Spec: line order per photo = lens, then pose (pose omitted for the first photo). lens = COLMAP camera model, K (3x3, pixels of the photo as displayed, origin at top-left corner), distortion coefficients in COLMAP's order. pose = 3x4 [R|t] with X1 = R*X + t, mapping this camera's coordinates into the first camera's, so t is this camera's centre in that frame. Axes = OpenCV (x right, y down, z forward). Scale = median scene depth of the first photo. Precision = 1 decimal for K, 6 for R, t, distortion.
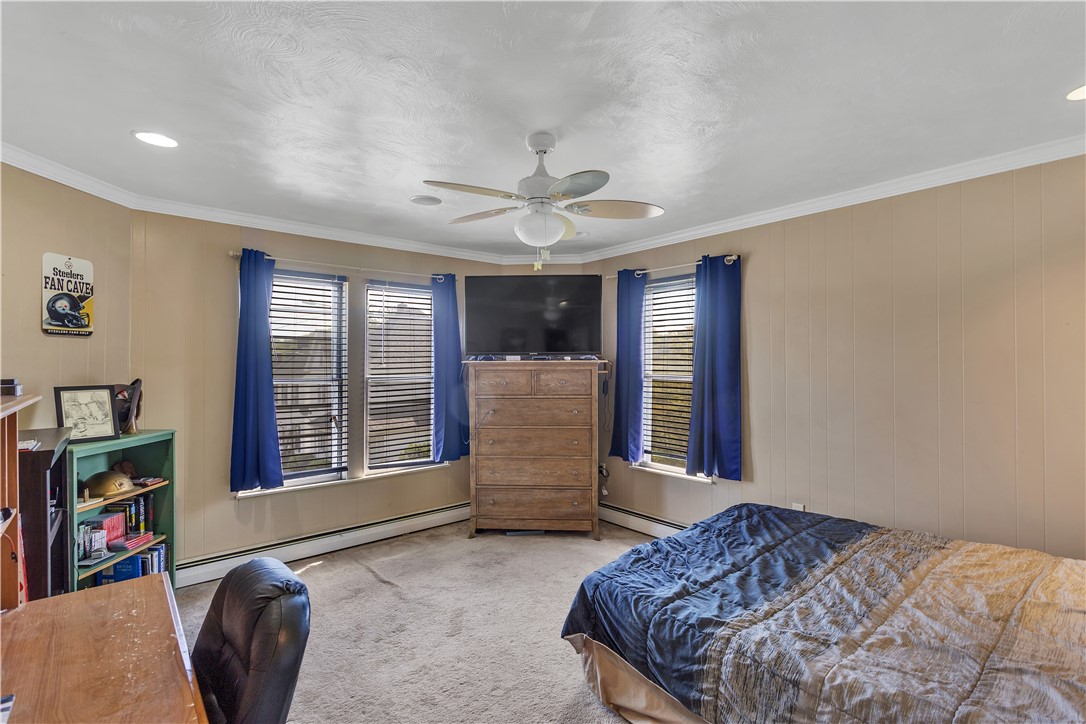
lens RADIAL K [[509.0, 0, 543.0], [0, 509.0, 362.0], [0, 0, 1]] dist [0.000641, 0.000866]
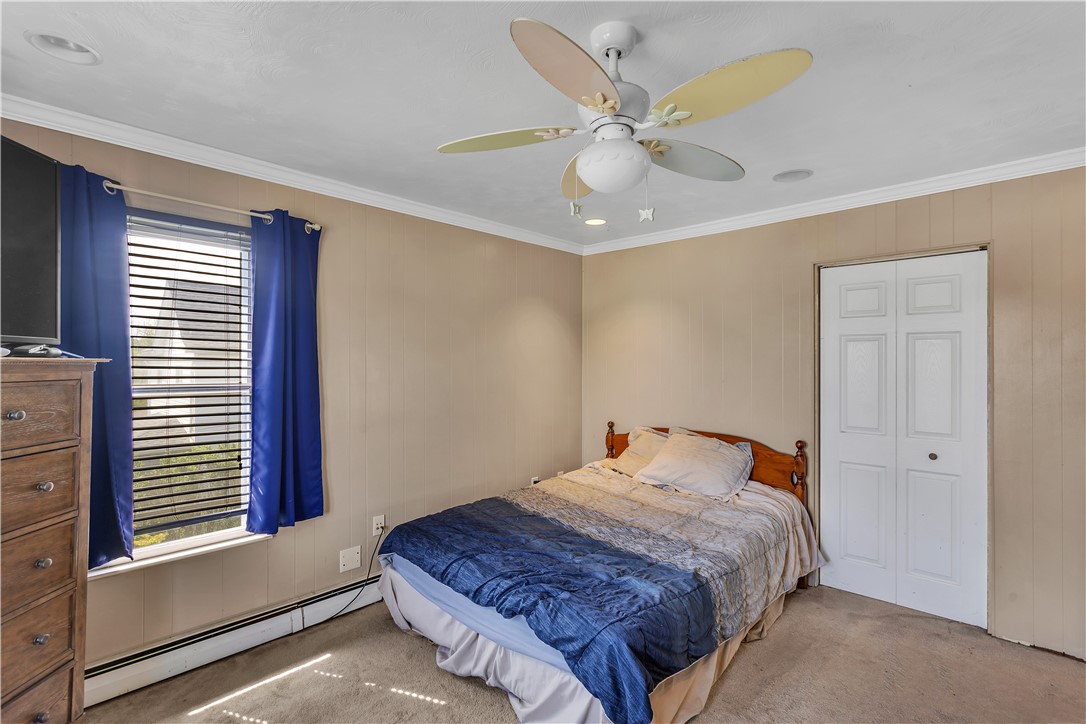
lens RADIAL K [[509.0, 0, 543.0], [0, 509.0, 362.0], [0, 0, 1]] dist [0.000641, 0.000866]
pose [[-0.122526, 0.006165, 0.992446, -0.409703], [-0.010452, 0.999917, -0.007502, -0.000192], [-0.992410, -0.011292, -0.122451, 0.718446]]
